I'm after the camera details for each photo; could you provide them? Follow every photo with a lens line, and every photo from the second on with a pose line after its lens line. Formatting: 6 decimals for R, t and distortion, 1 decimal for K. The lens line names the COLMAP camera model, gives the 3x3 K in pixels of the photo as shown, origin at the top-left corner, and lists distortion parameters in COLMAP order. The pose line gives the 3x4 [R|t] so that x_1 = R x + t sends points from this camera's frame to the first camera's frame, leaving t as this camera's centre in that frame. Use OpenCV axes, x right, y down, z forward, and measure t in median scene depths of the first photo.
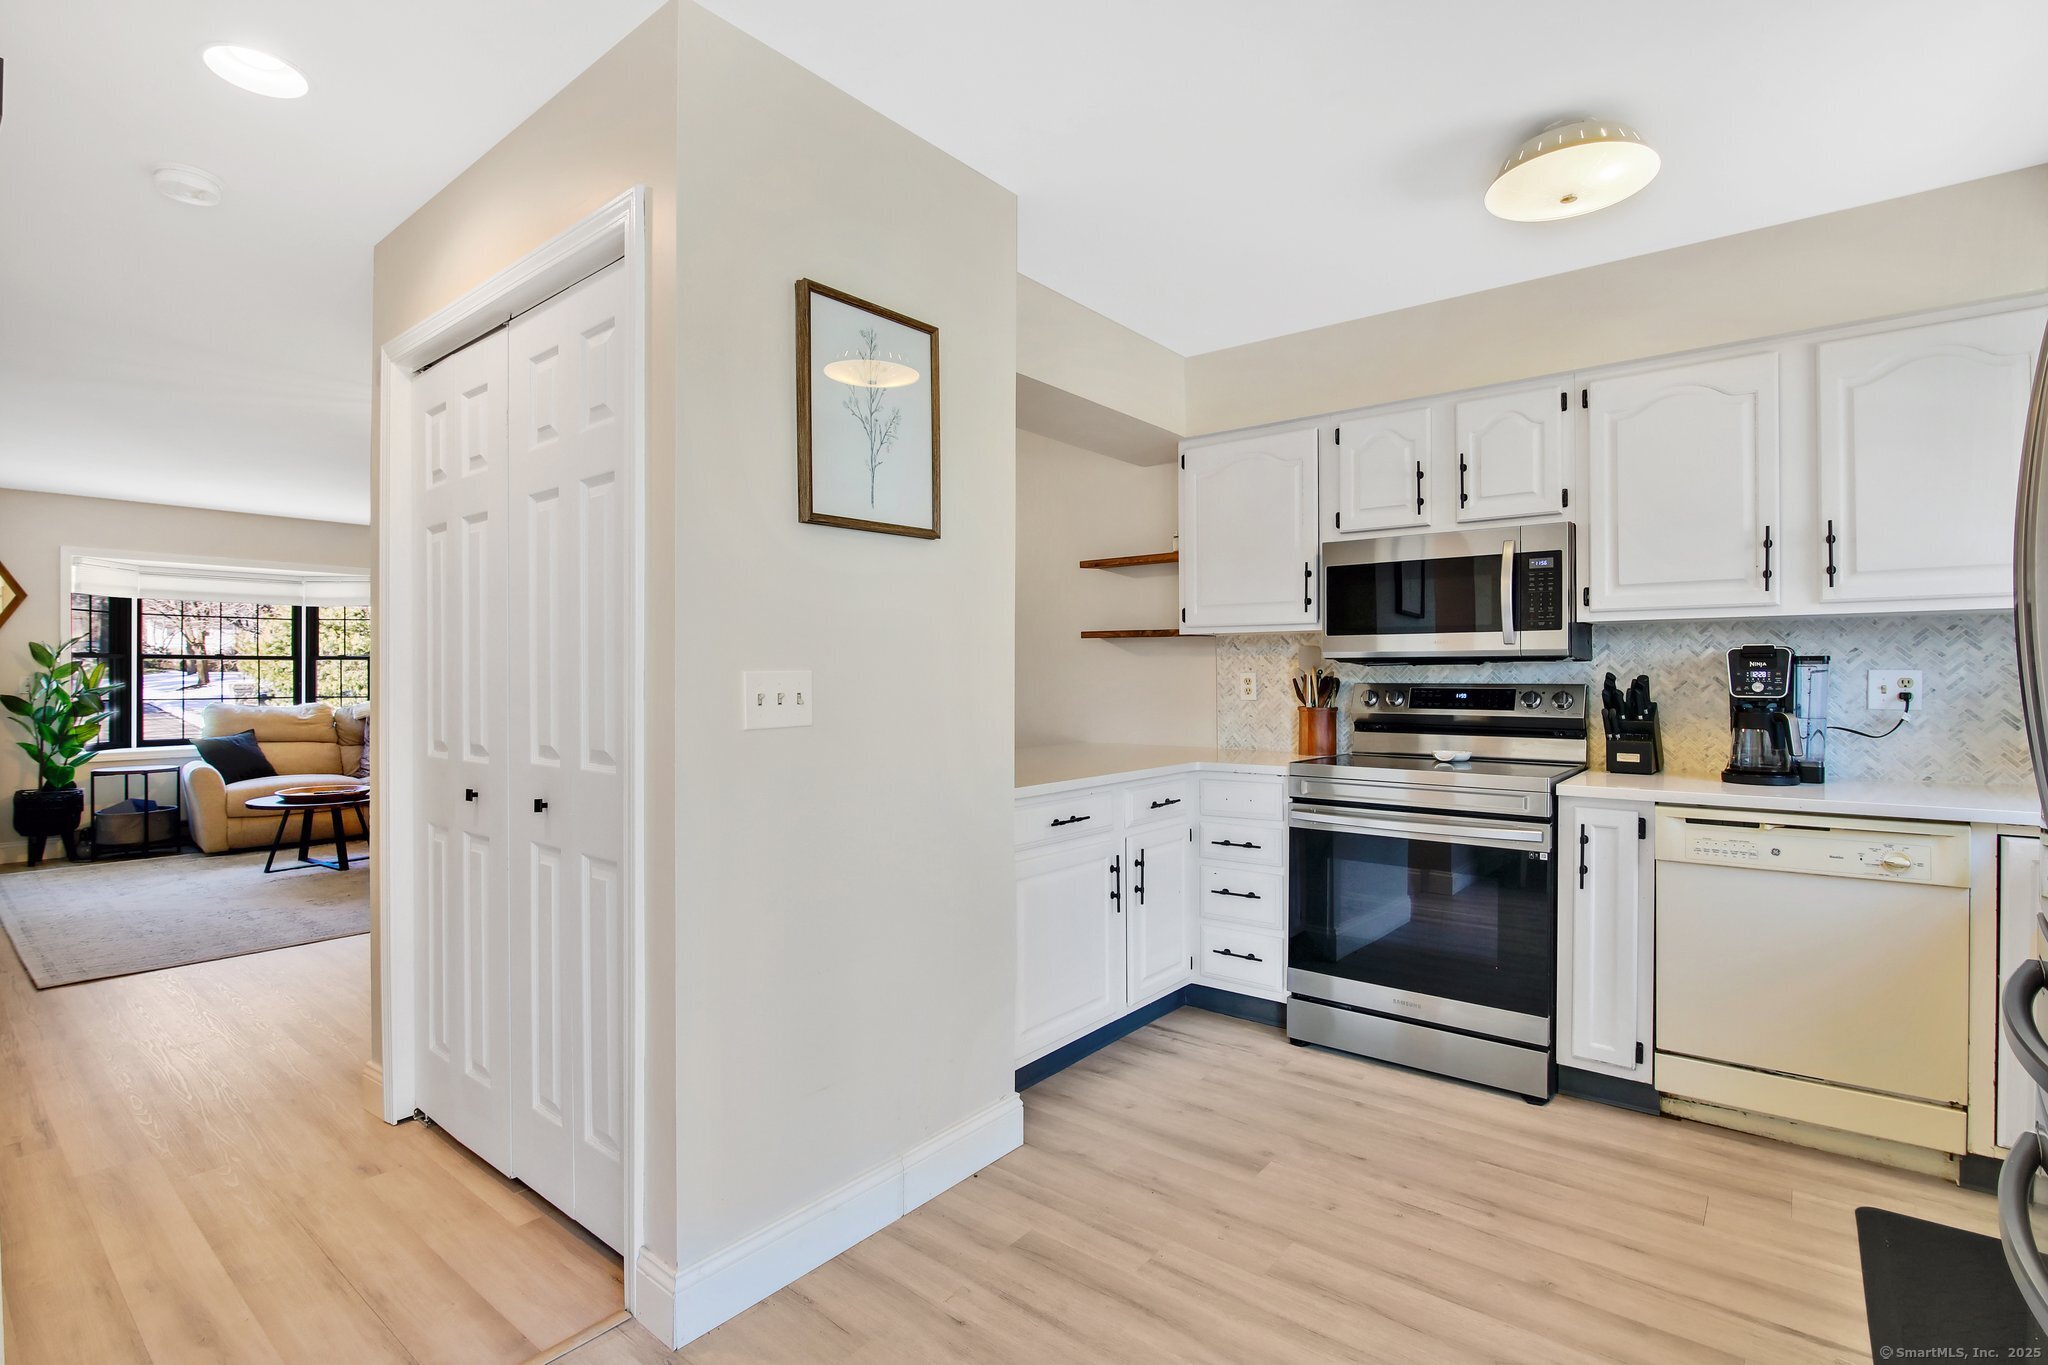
lens RADIAL K [[921.4, 0, 1020.2], [0, 921.4, 675.6], [0, 0, 1]] dist [-0.022983, -0.000304]
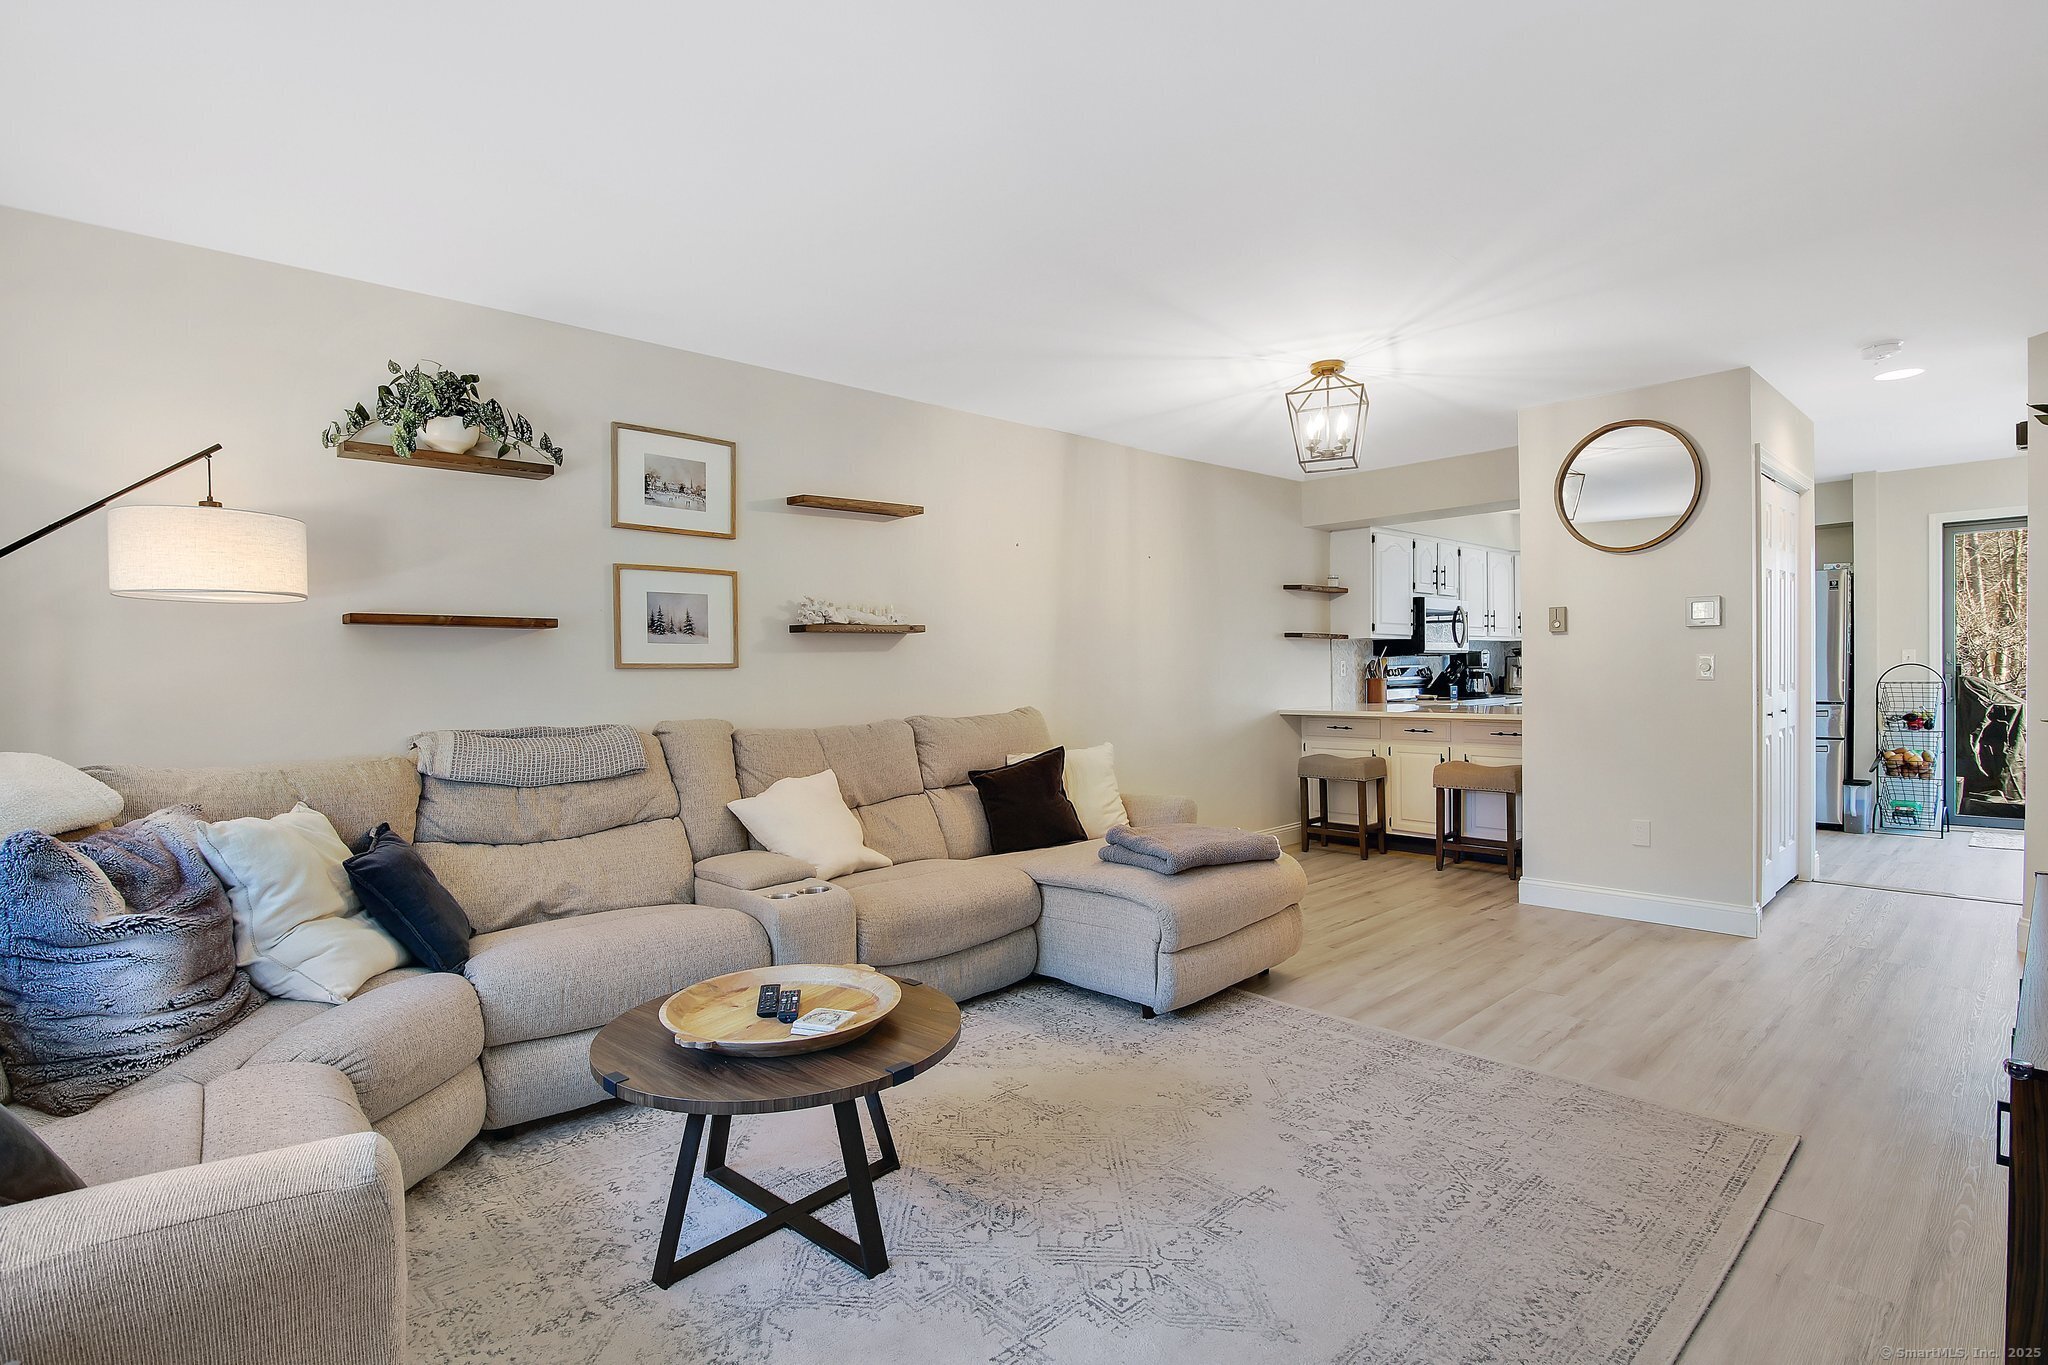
lens RADIAL K [[985.9, 0, 1029.7], [0, 985.9, 687.5], [0, 0, 1]] dist [-0.018905, 0.000858]
pose [[0.159586, -0.017930, 0.987021, -2.096074], [0.018034, 0.999721, 0.015245, 0.010240], [-0.987019, 0.015367, 0.159865, 1.598372]]
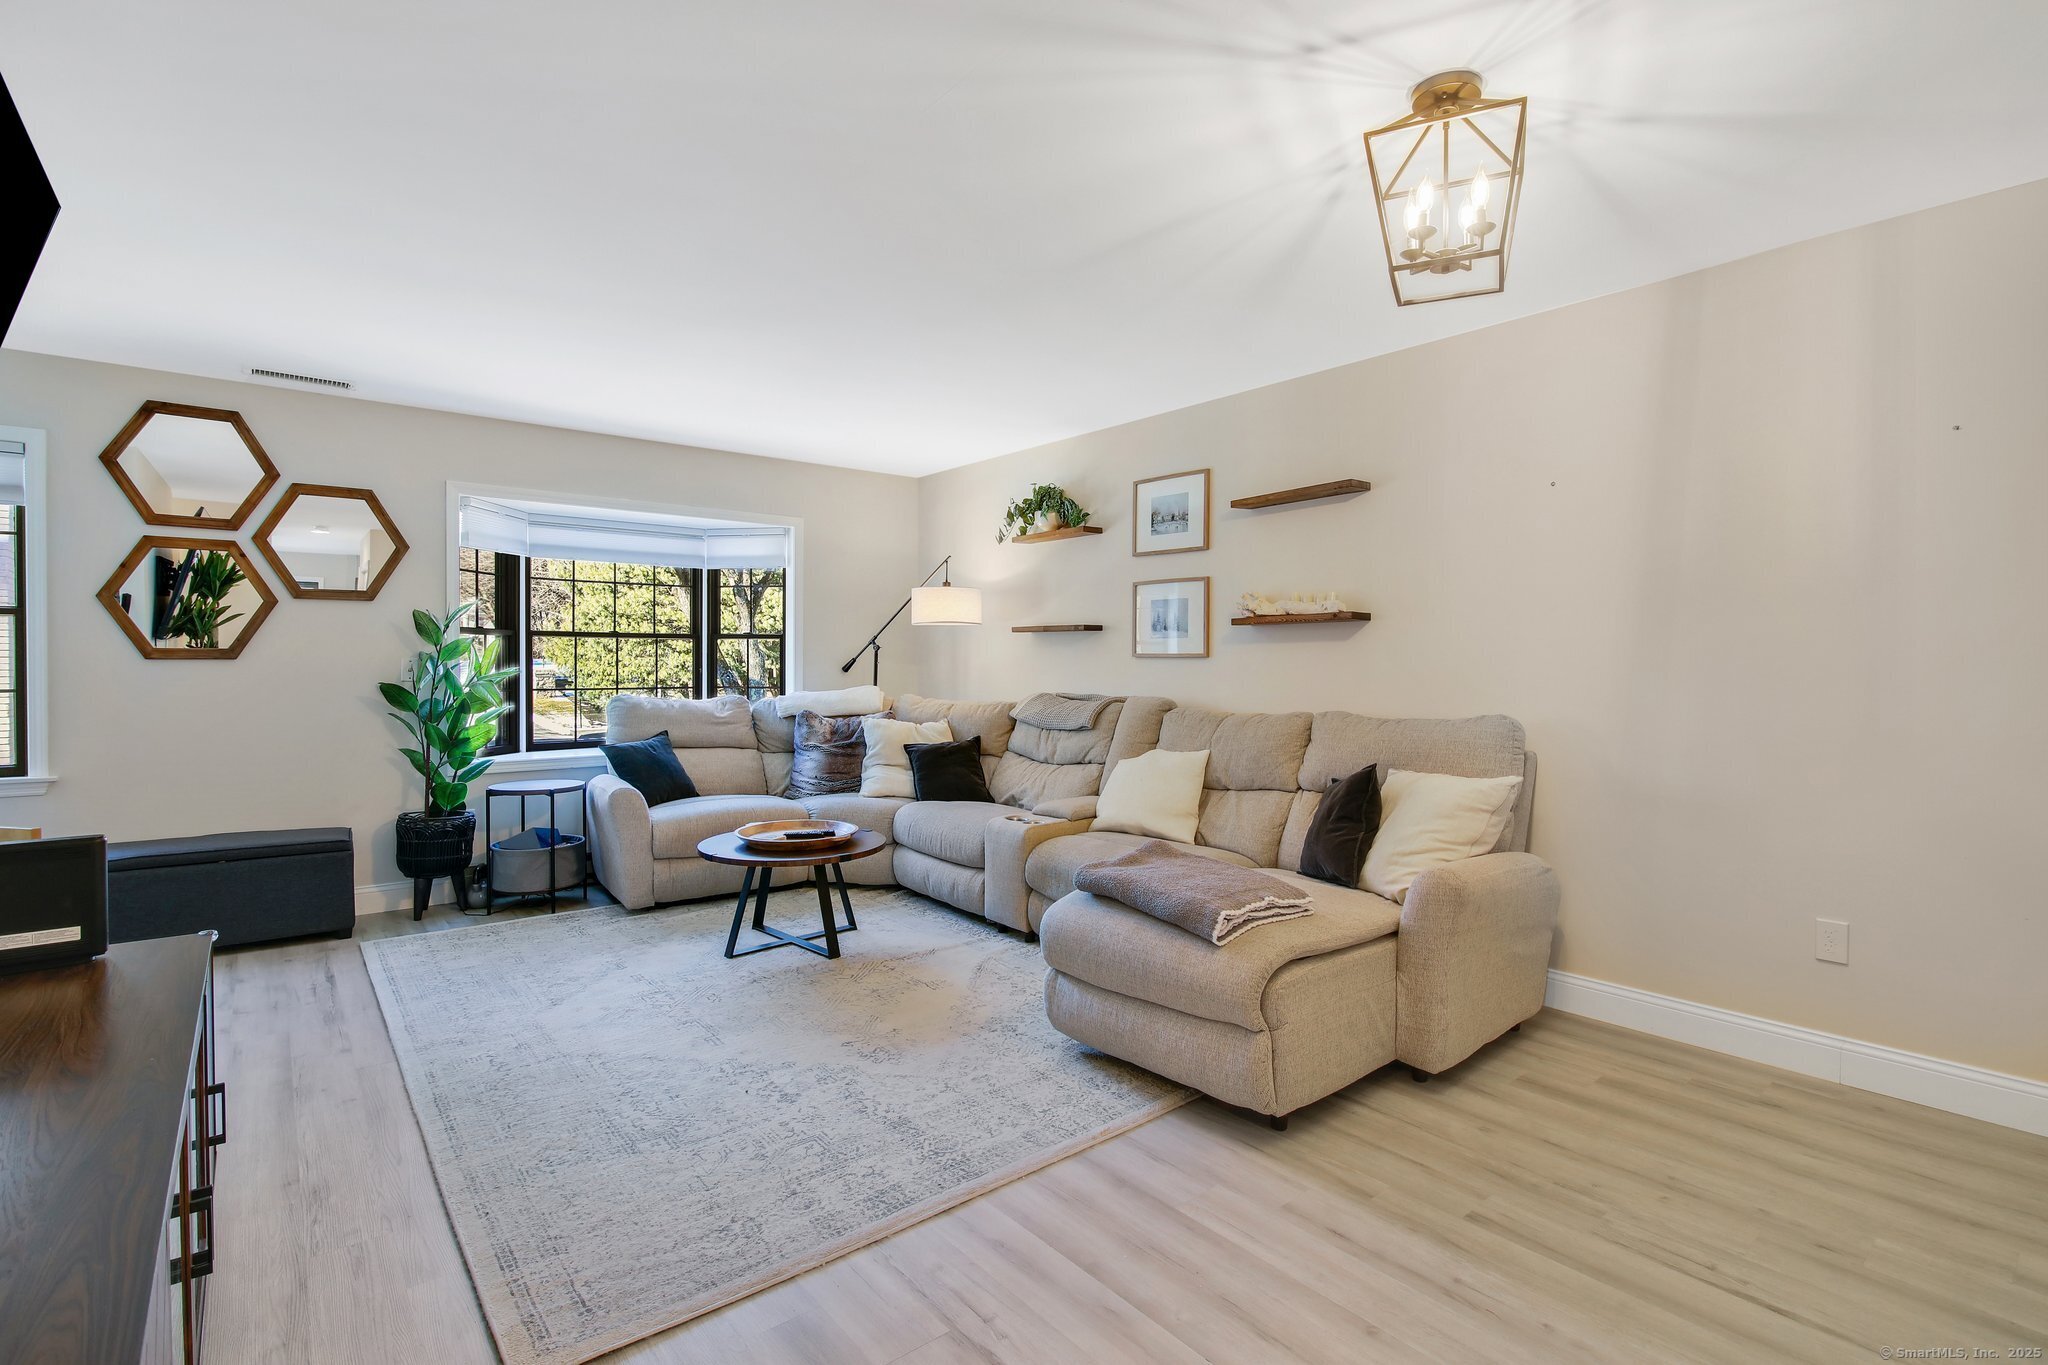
lens RADIAL K [[938.8, 0, 1015.7], [0, 938.8, 671.9], [0, 0, 1]] dist [-0.017771, -0.000146]
pose [[0.974065, 0.004733, -0.226217, -0.860734], [-0.002770, 0.999956, 0.008993, 0.007894], [0.226250, -0.008133, 0.974035, 0.699172]]
